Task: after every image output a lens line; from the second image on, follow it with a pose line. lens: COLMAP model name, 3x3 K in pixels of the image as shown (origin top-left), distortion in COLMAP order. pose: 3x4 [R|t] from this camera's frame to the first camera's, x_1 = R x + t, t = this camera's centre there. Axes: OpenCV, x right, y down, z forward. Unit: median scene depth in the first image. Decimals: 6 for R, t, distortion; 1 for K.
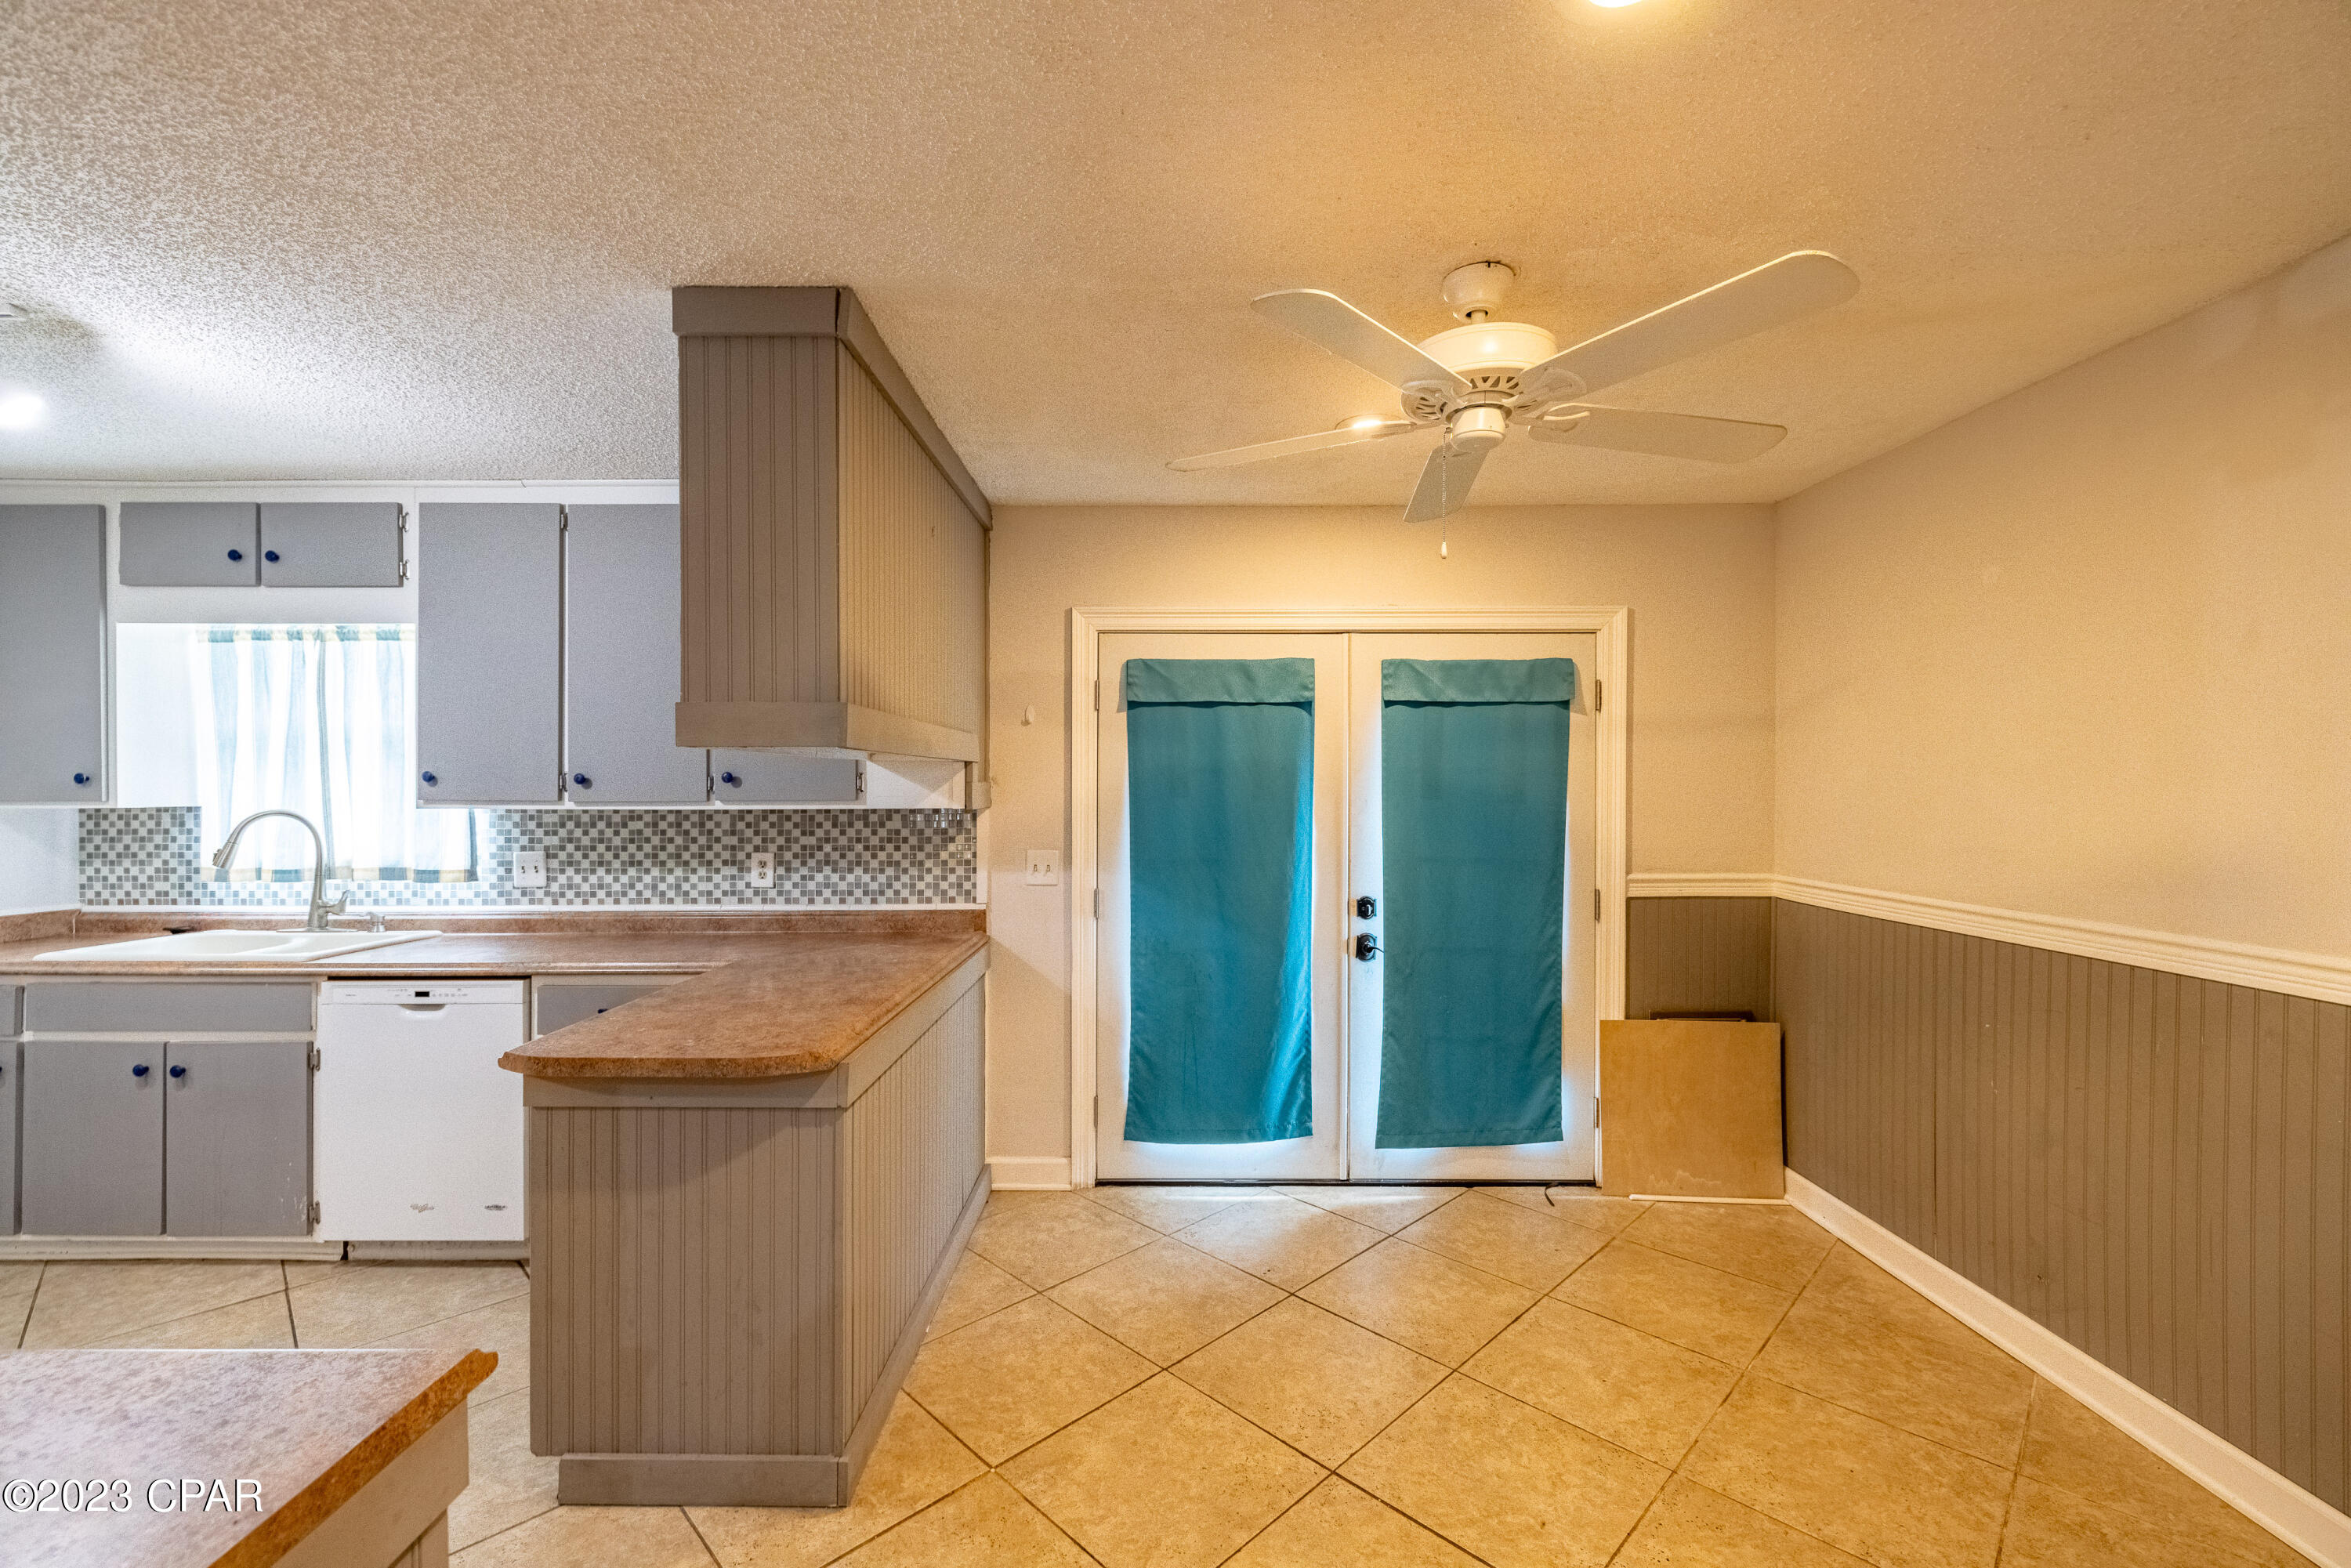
lens RADIAL K [[980.3, 0, 1164.1], [0, 980.3, 789.0], [0, 0, 1]] dist [0.000397, -0.000334]
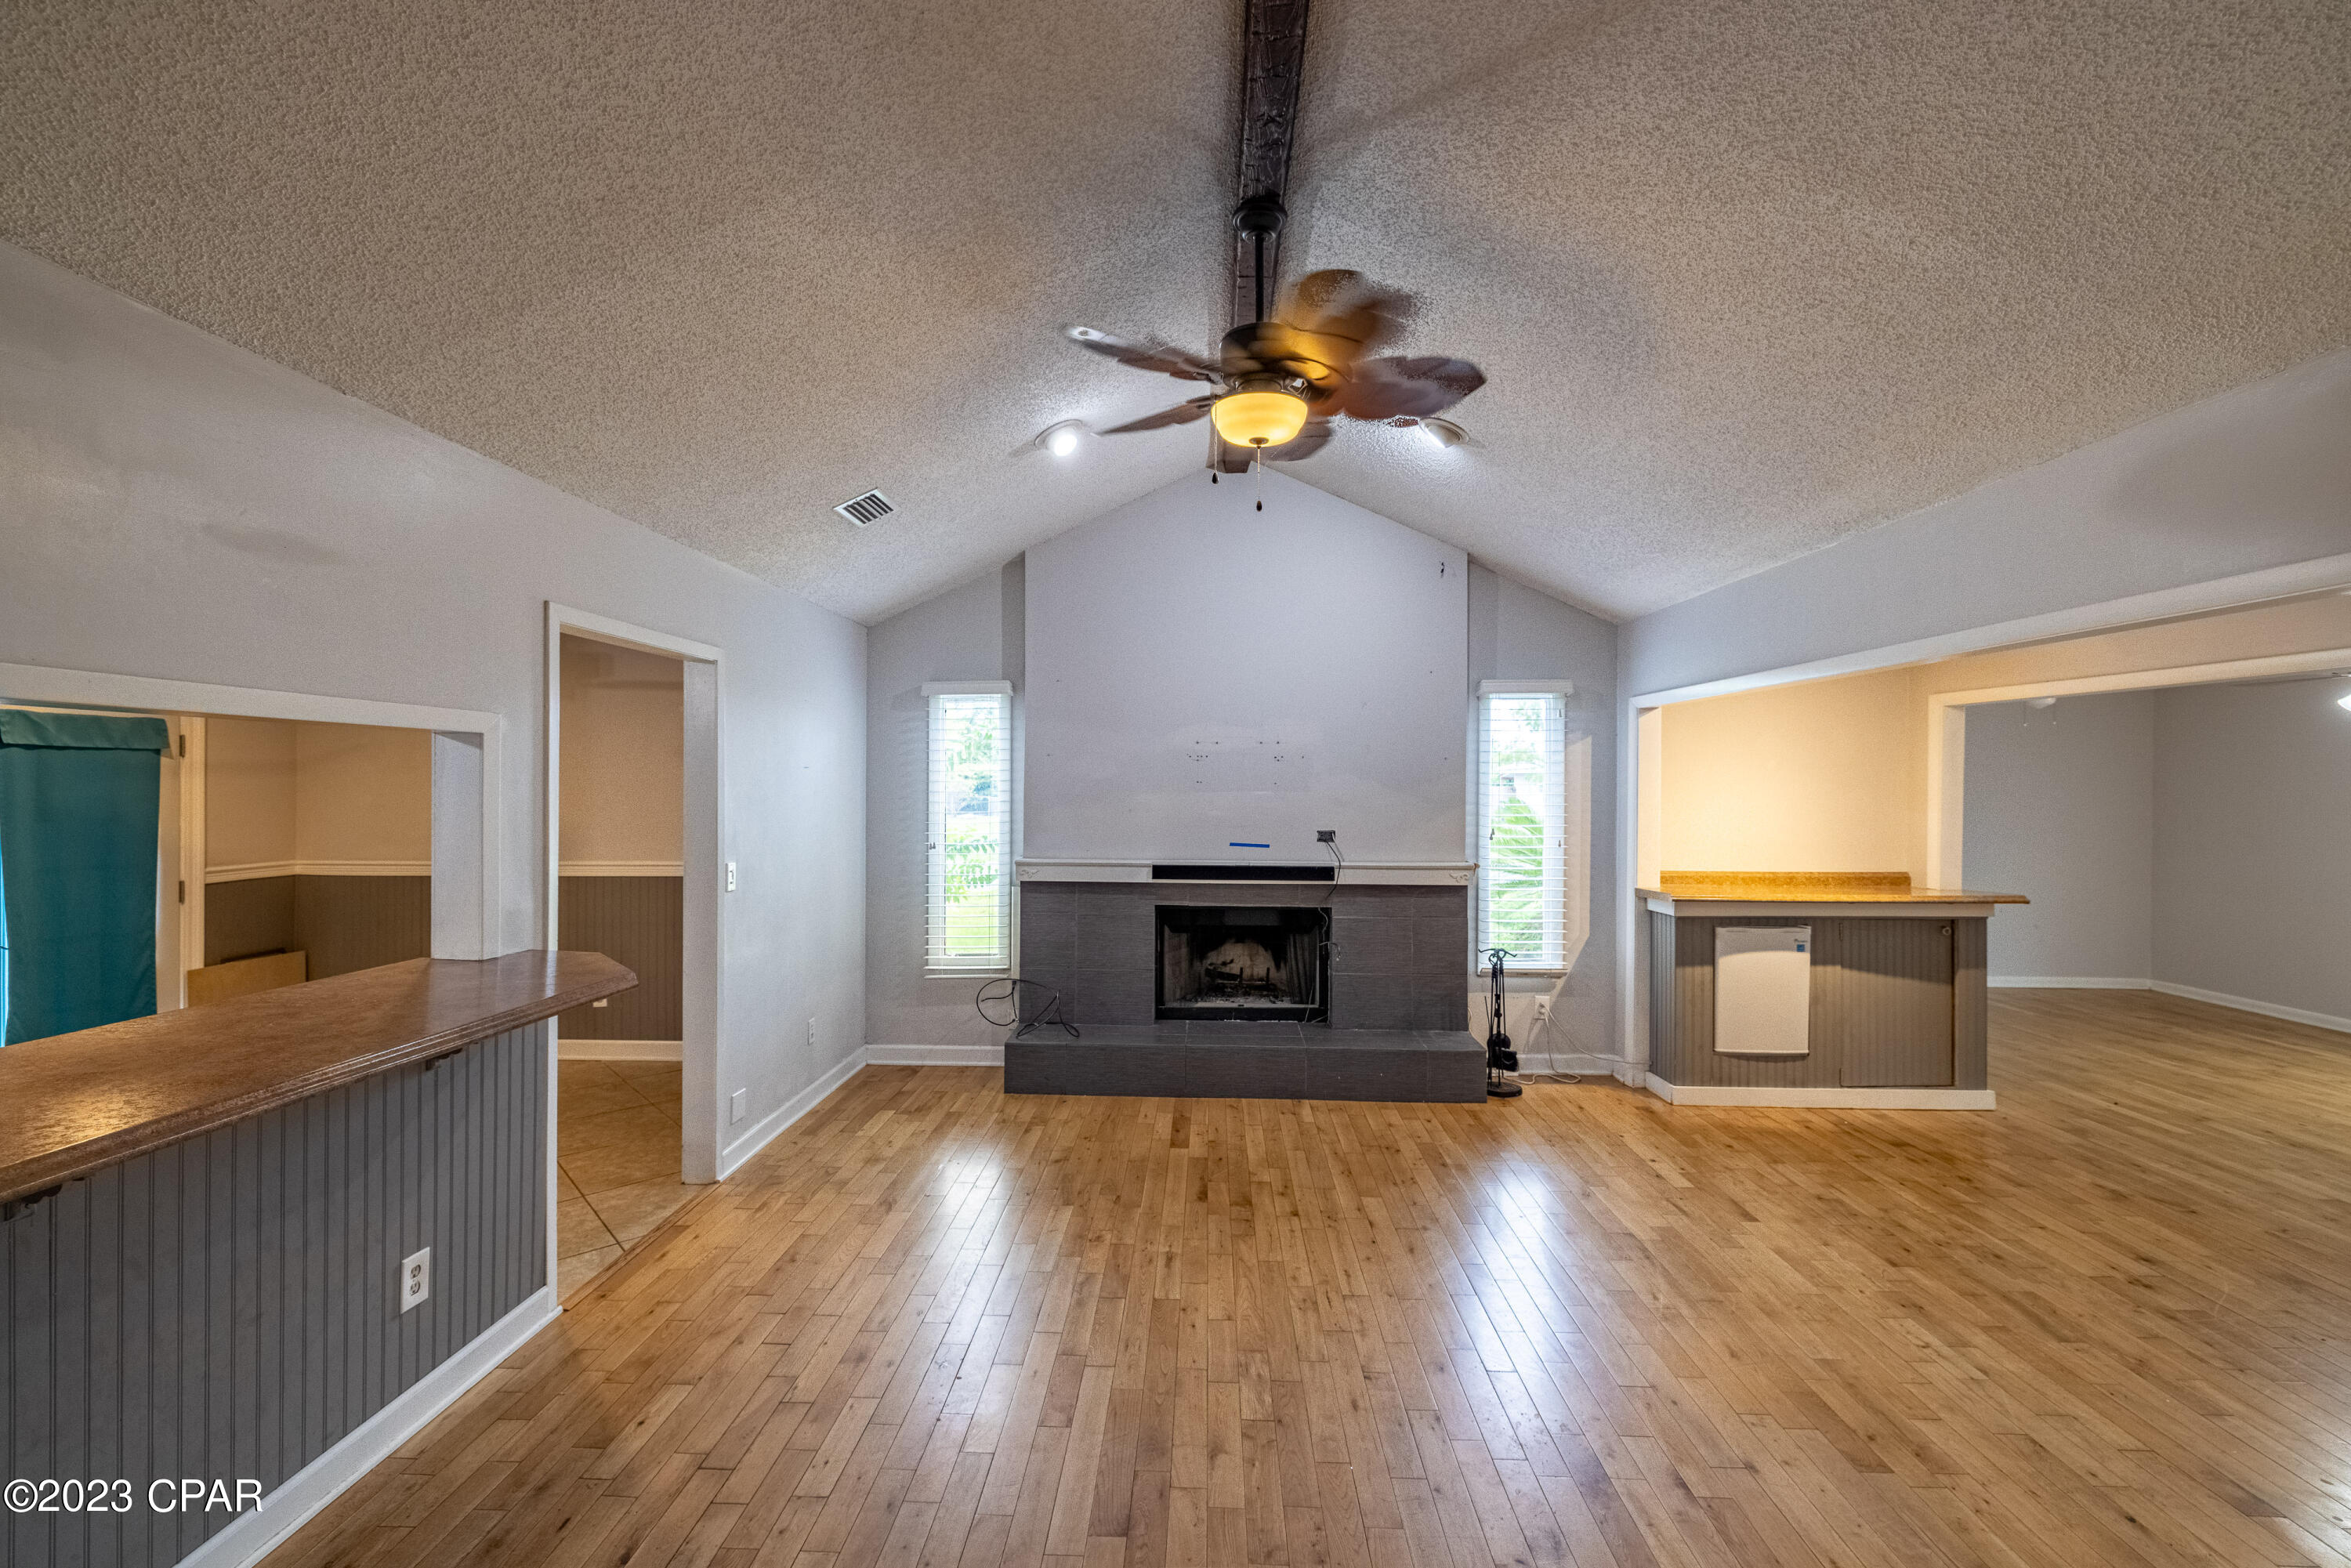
lens RADIAL K [[980.3, 0, 1175.5], [0, 980.3, 781.3], [0, 0, 1]] dist [0.000397, -0.000334]
pose [[0.027707, 0.003867, 0.999609, -0.951962], [0.001766, 0.999991, -0.003917, -0.035072], [-0.999615, 0.001874, 0.027700, -0.492166]]
